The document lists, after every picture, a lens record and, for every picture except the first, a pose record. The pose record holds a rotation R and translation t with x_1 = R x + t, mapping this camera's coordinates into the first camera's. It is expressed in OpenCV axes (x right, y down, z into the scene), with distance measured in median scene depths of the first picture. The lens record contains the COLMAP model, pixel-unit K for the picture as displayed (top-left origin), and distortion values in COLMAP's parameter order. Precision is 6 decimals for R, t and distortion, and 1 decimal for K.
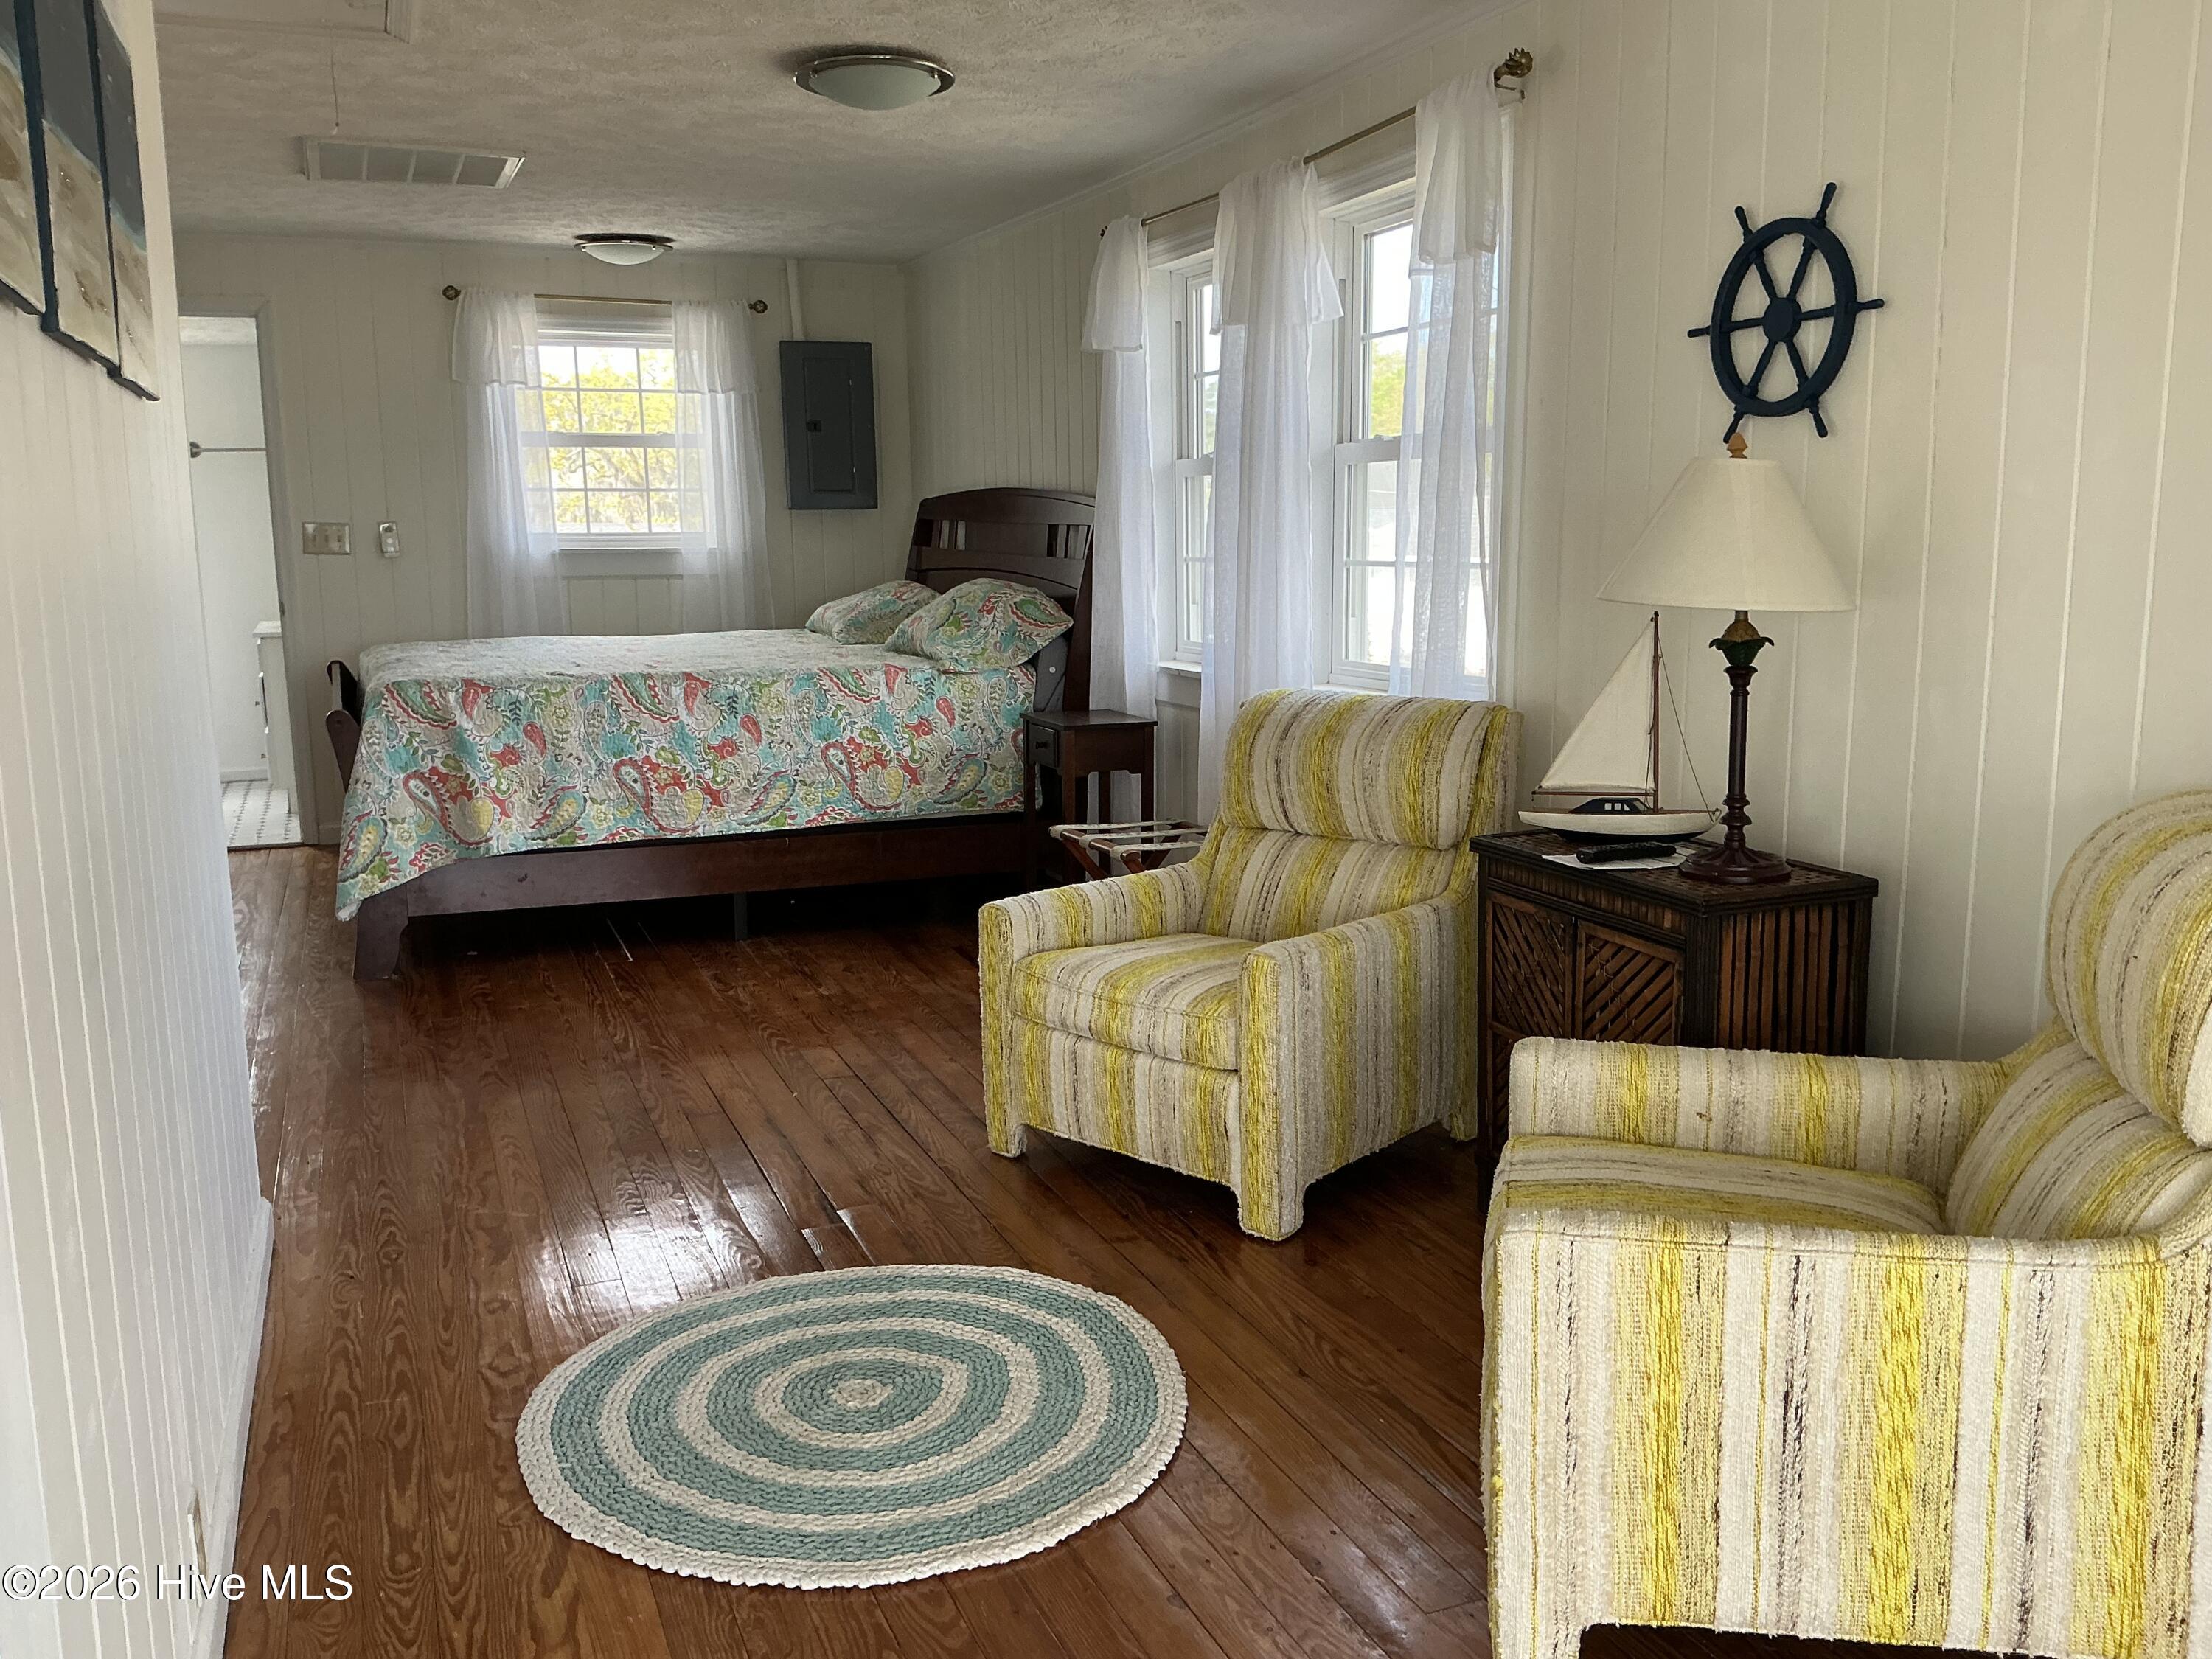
lens RADIAL K [[1891.4, 0, 1109.7], [0, 1891.4, 827.2], [0, 0, 1]] dist [0.087827, -0.155363]
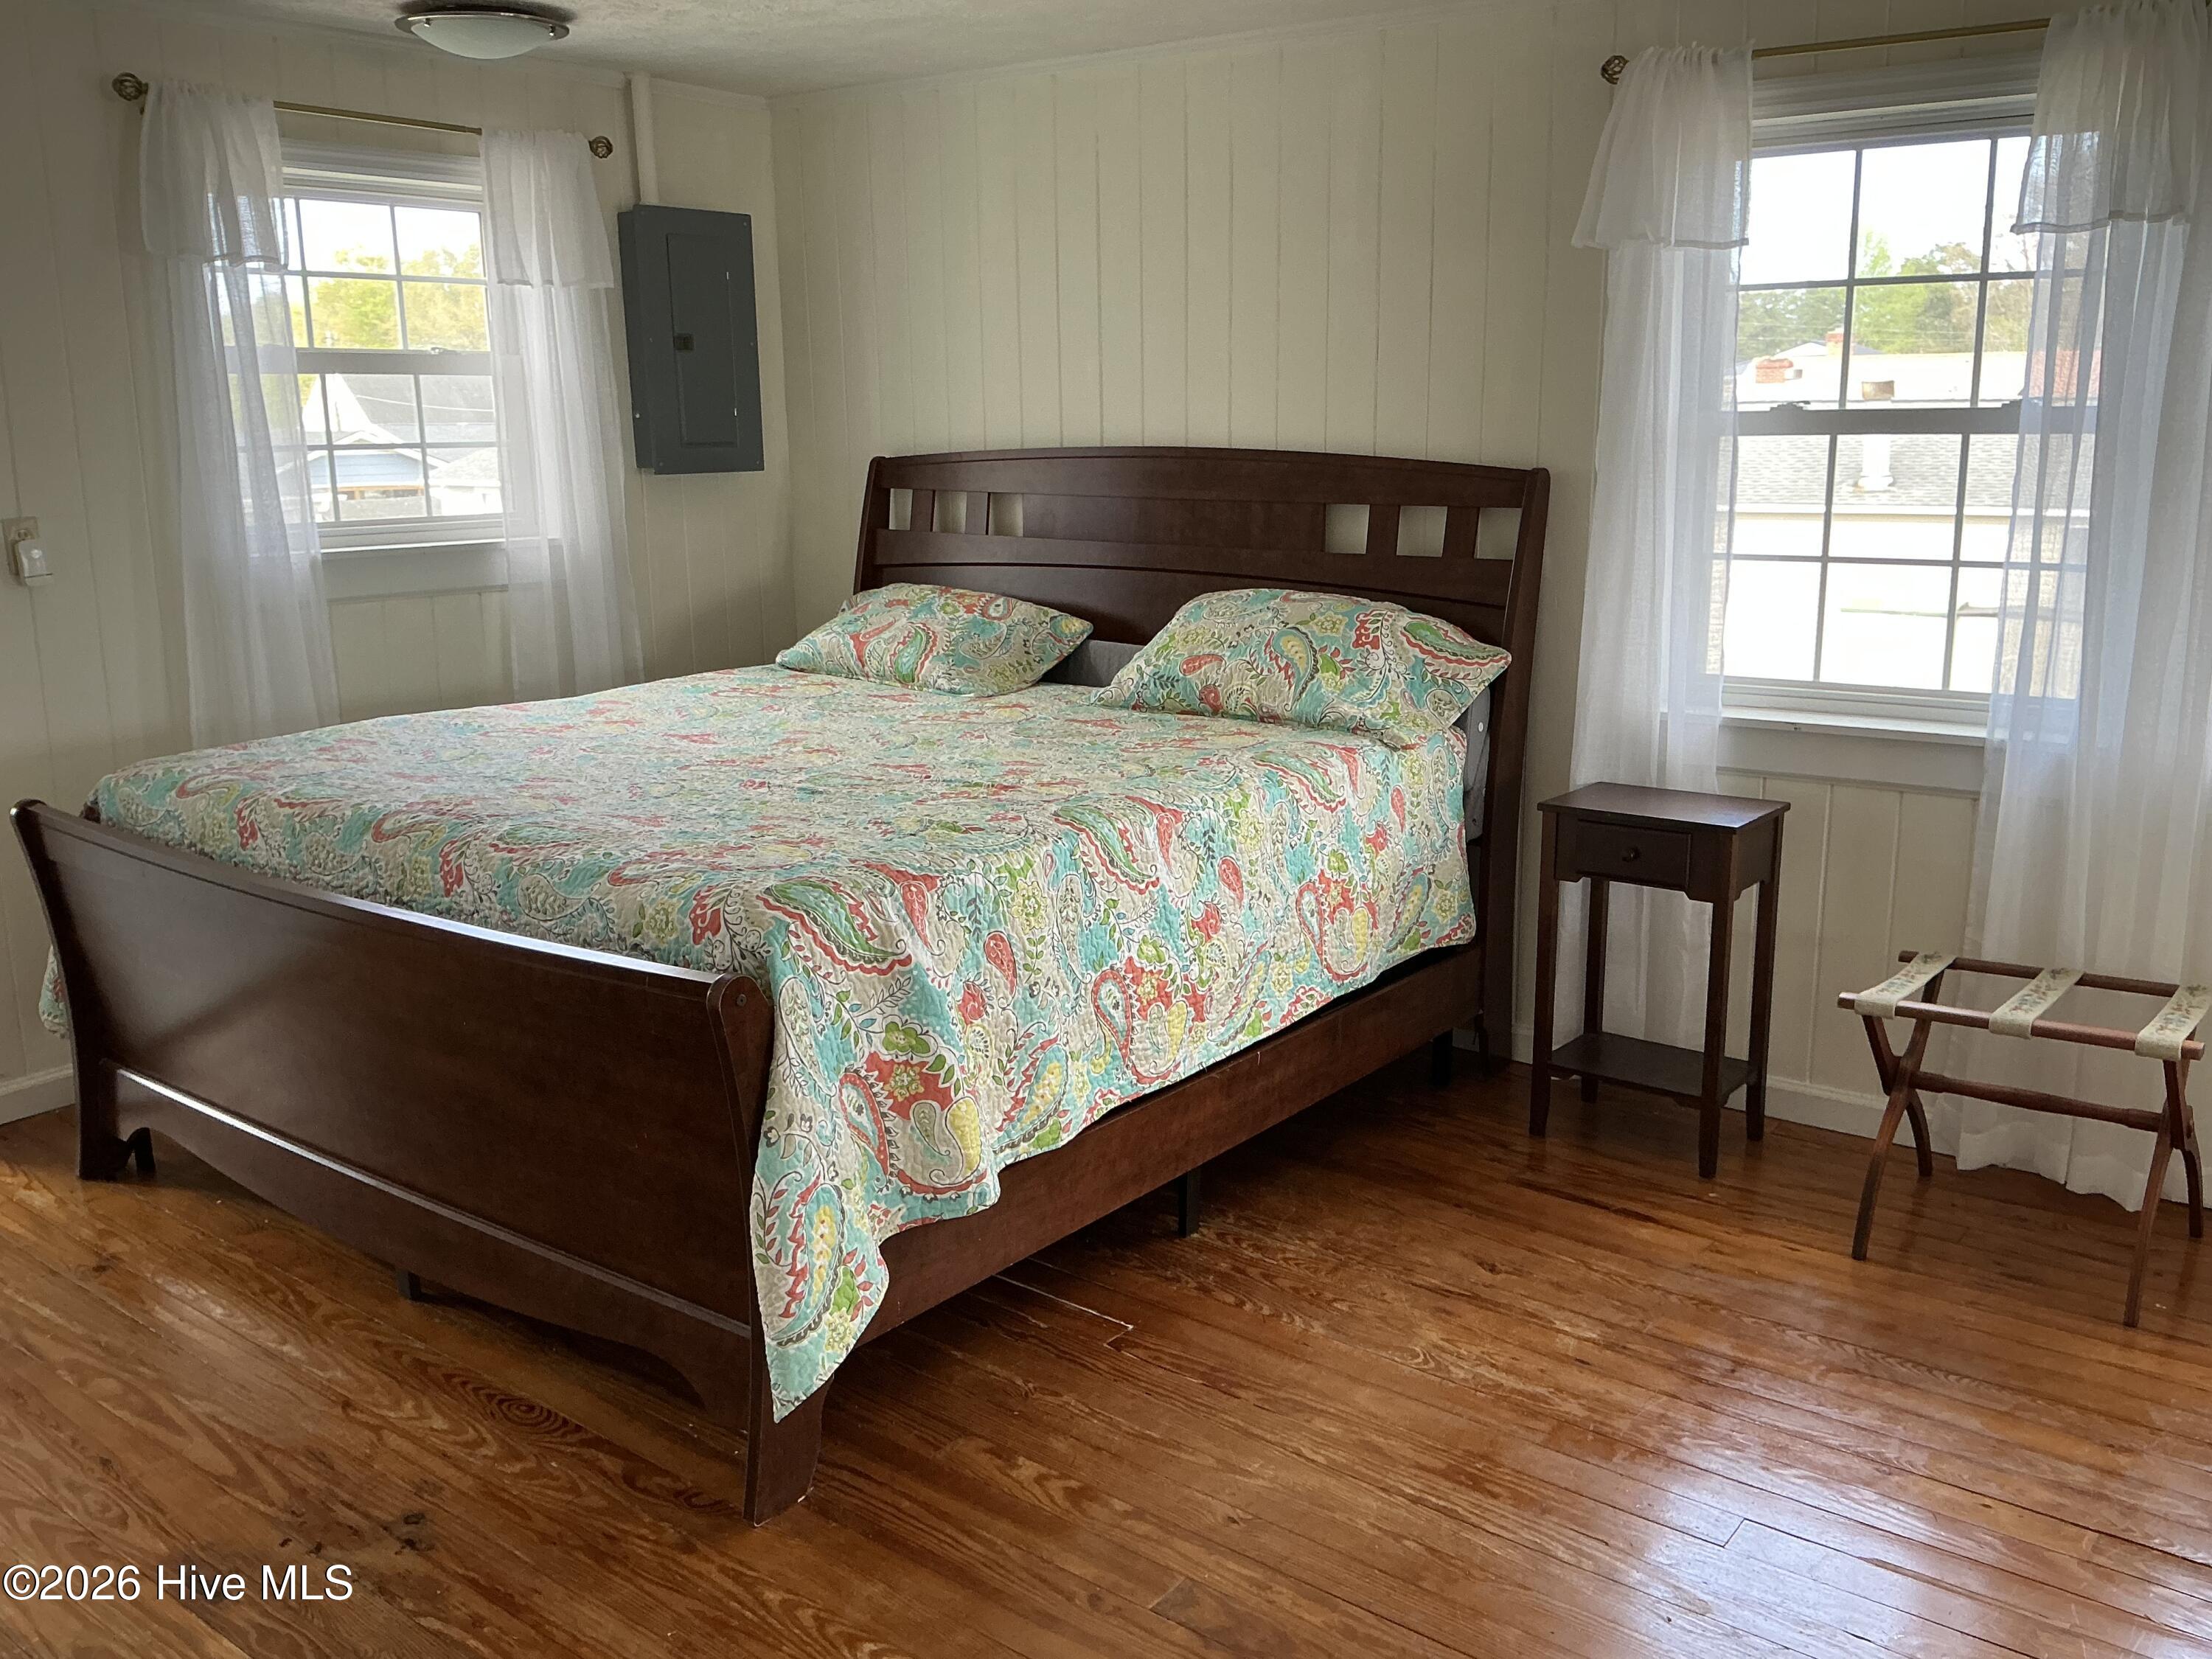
lens RADIAL K [[1891.4, 0, 1116.2], [0, 1891.4, 827.0], [0, 0, 1]] dist [0.087827, -0.155363]
pose [[0.868718, -0.106824, 0.483651, -0.491331], [0.085811, 0.994159, 0.065451, -0.107841], [-0.487818, -0.015356, 0.872810, 0.503051]]
